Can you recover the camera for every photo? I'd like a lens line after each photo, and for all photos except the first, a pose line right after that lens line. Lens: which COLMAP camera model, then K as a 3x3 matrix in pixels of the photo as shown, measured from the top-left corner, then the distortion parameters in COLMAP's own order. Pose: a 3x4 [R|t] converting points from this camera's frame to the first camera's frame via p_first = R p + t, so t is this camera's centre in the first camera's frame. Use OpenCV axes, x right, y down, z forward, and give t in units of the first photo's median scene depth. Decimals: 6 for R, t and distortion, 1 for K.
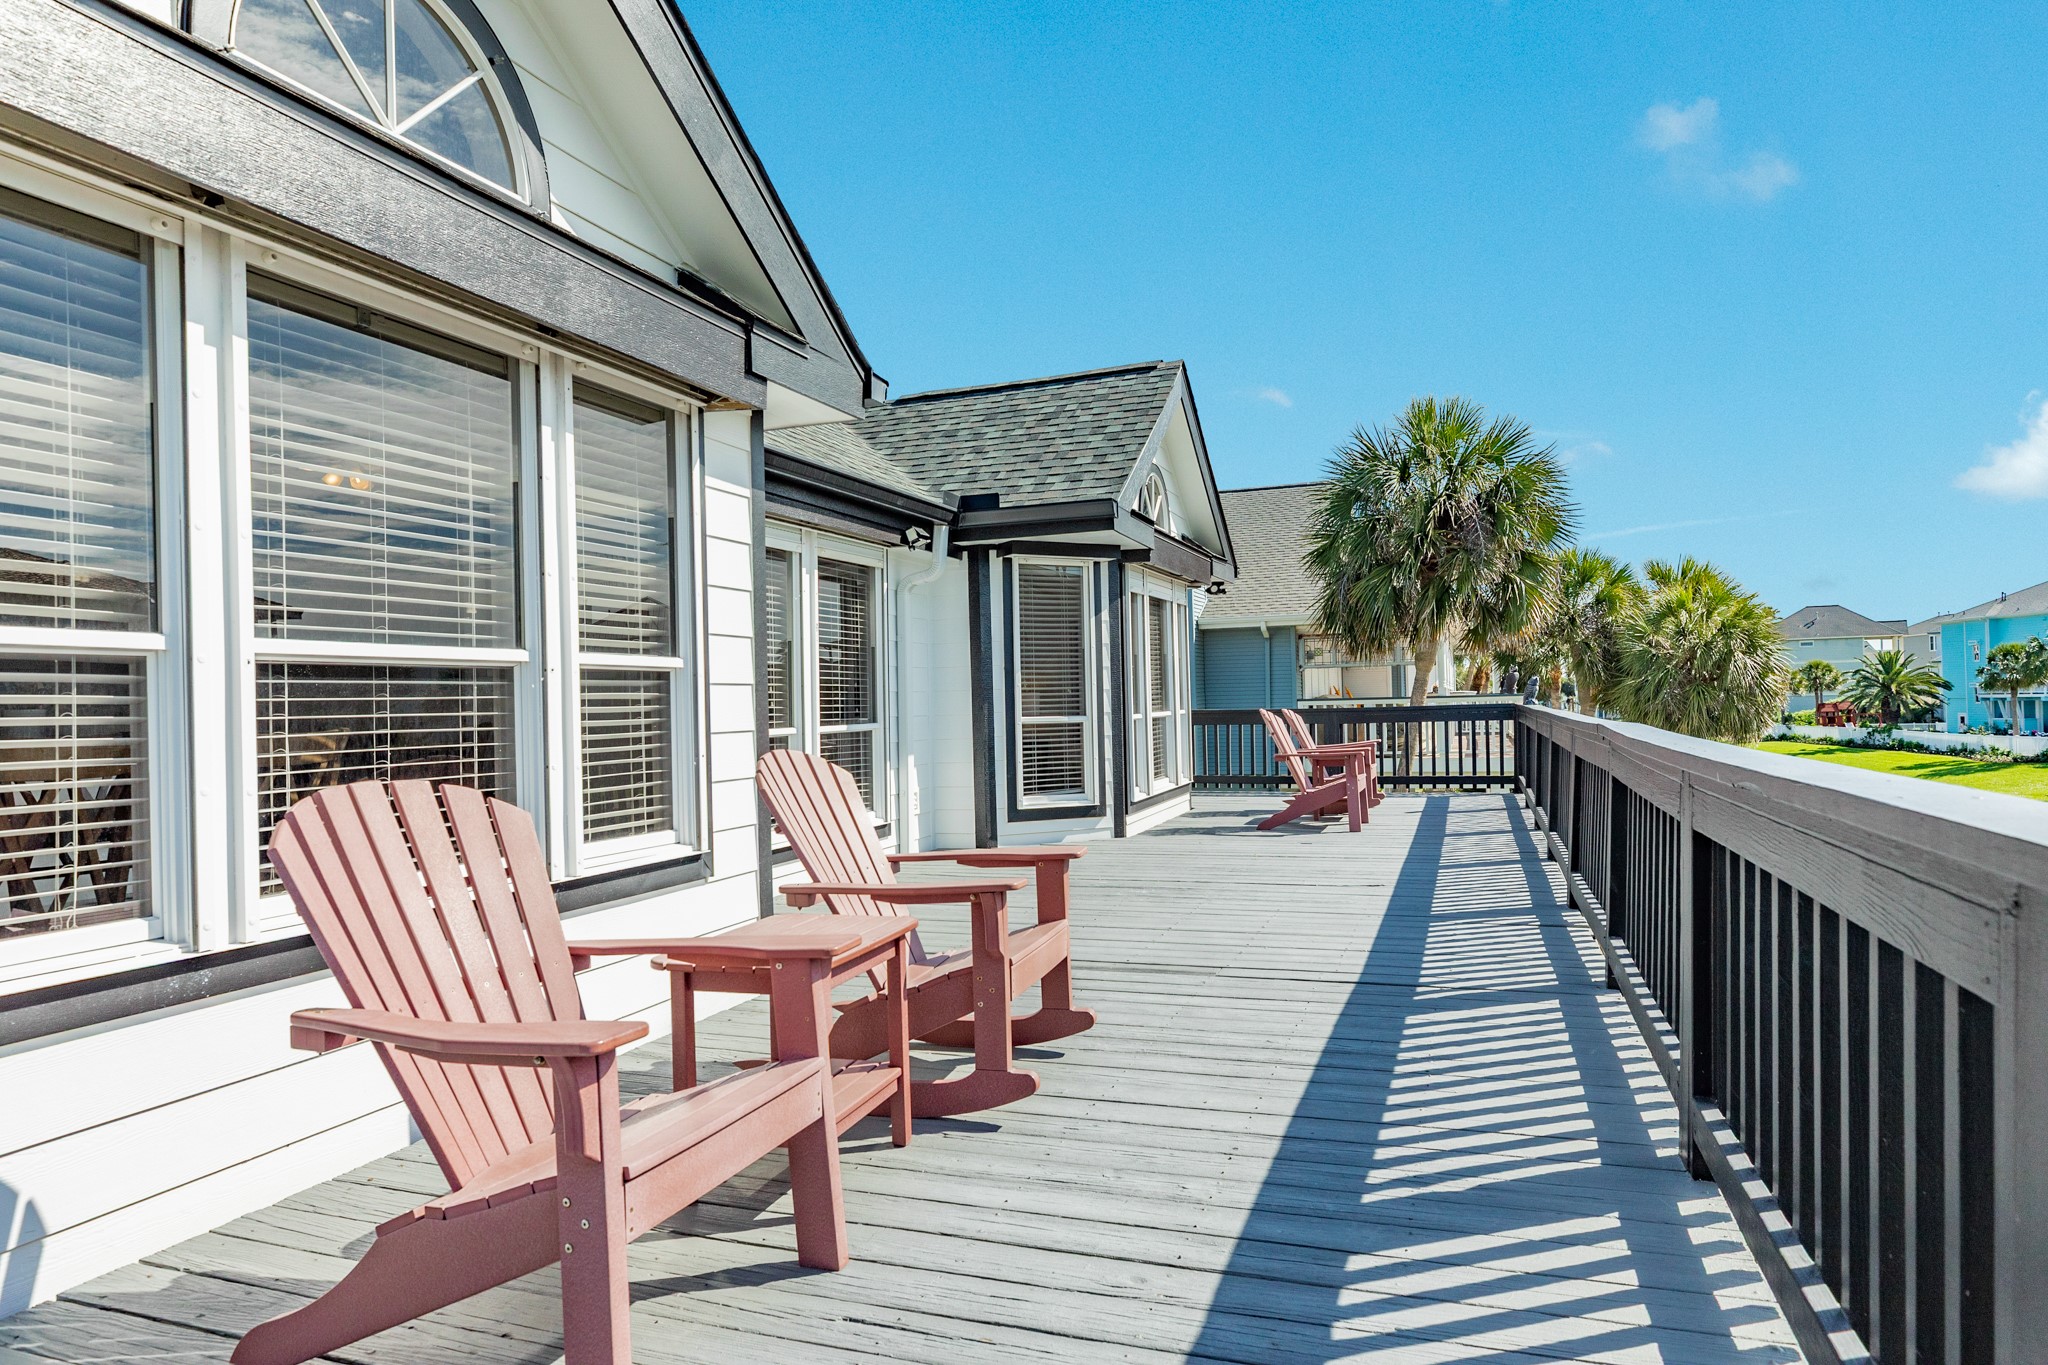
lens RADIAL K [[1237.5, 0, 1024.2], [0, 1237.5, 706.7], [0, 0, 1]] dist [0.004710, 0.000113]
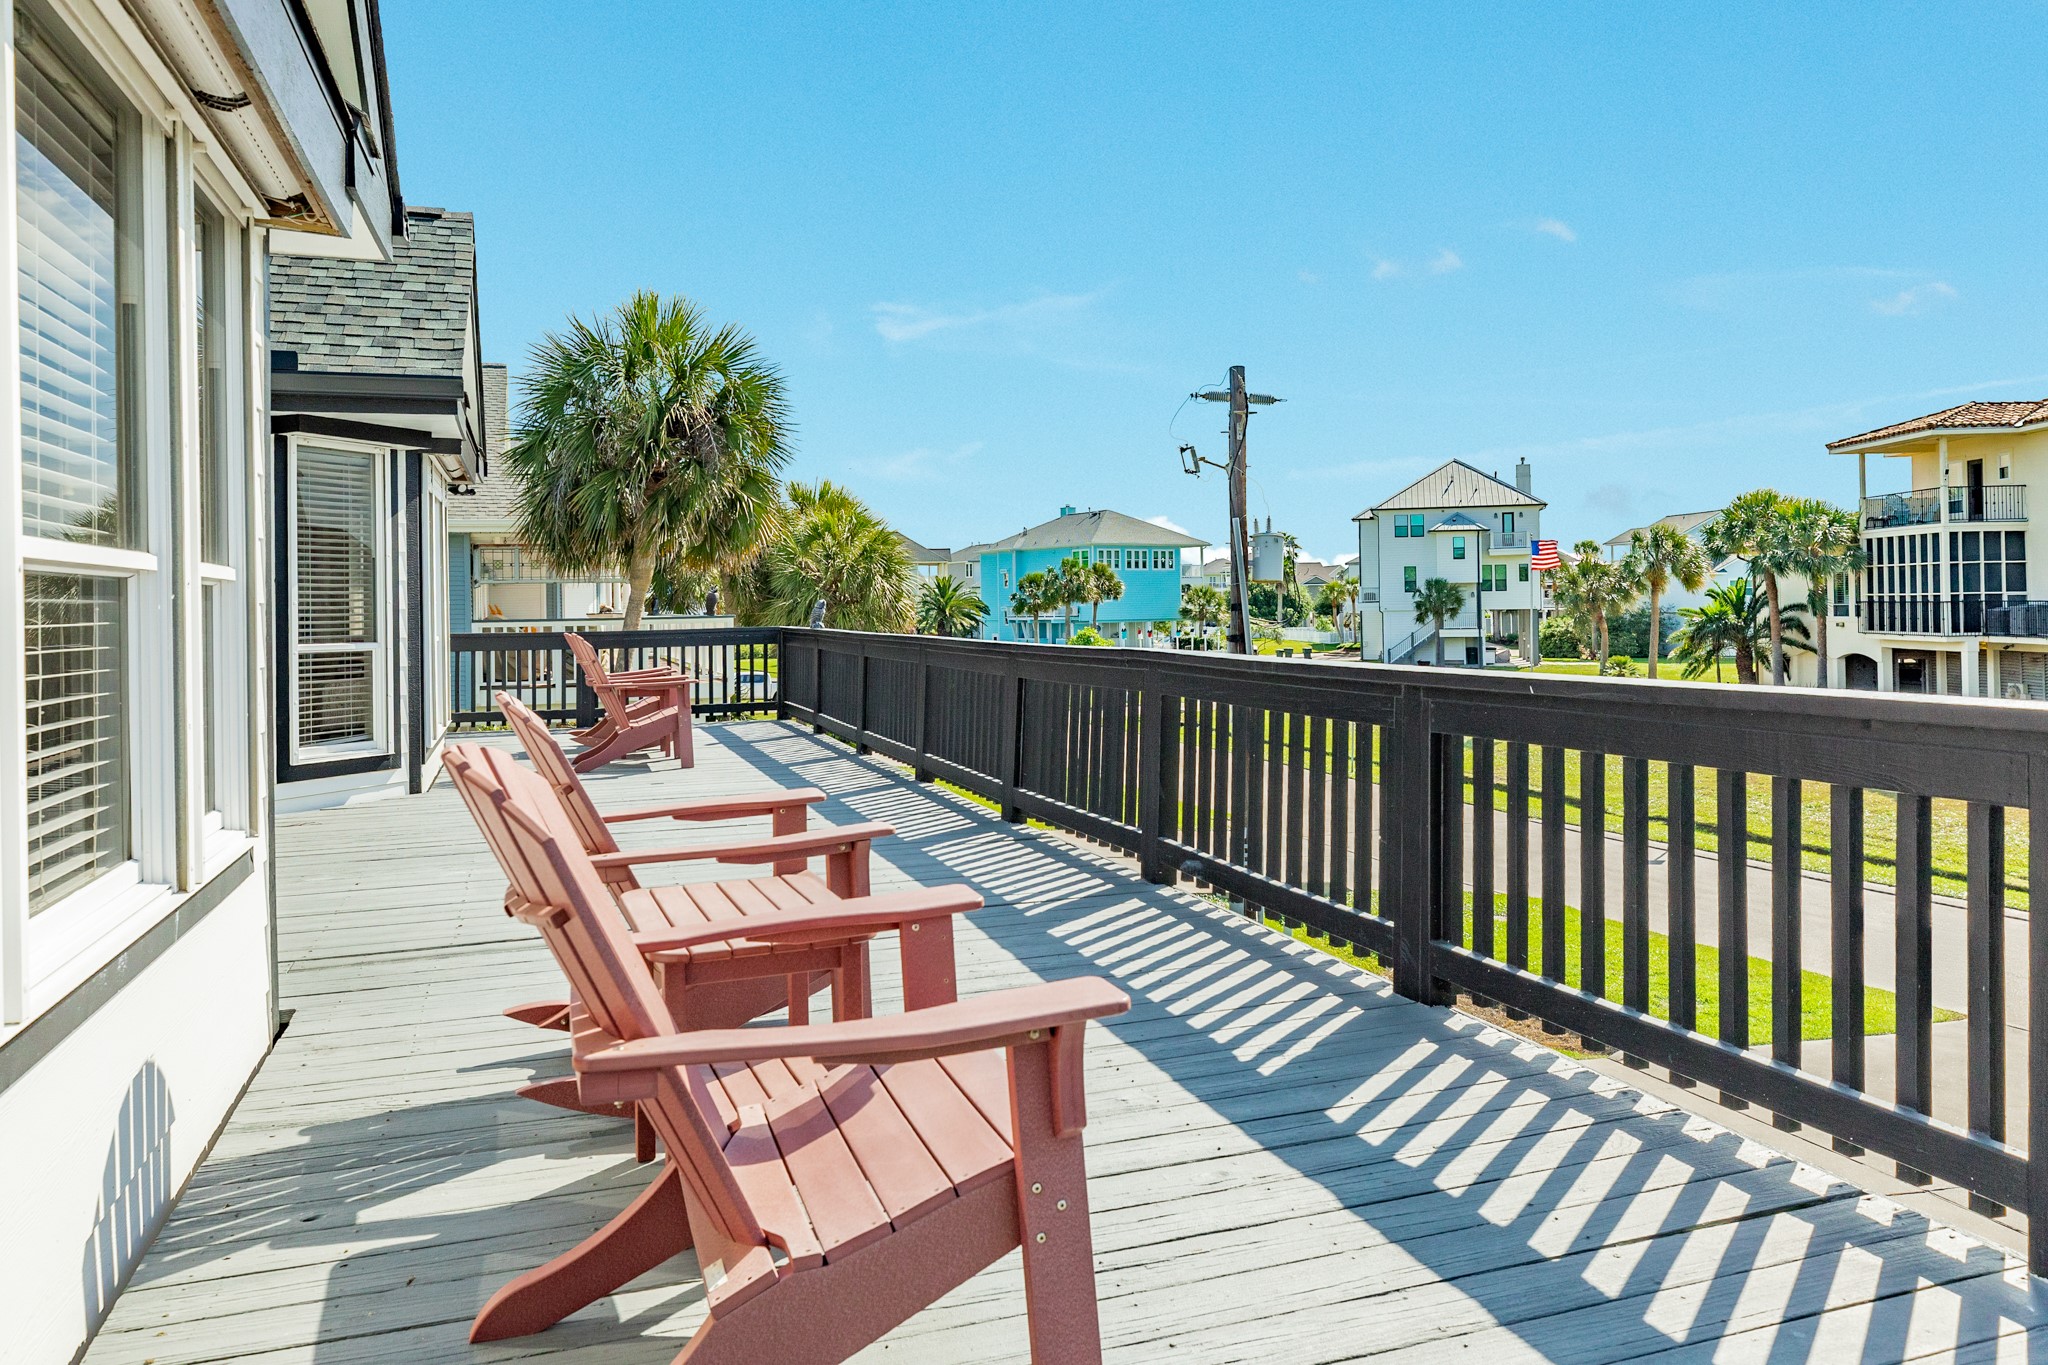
lens RADIAL K [[1402.6, 0, 1026.9], [0, 1402.6, 627.4], [0, 0, 1]] dist [0.002879, -0.001064]
pose [[0.777177, 0.000564, 0.629281, -0.191494], [-0.000309, 1.000000, -0.000514, -0.002120], [-0.629282, 0.000205, 0.777177, 0.038631]]
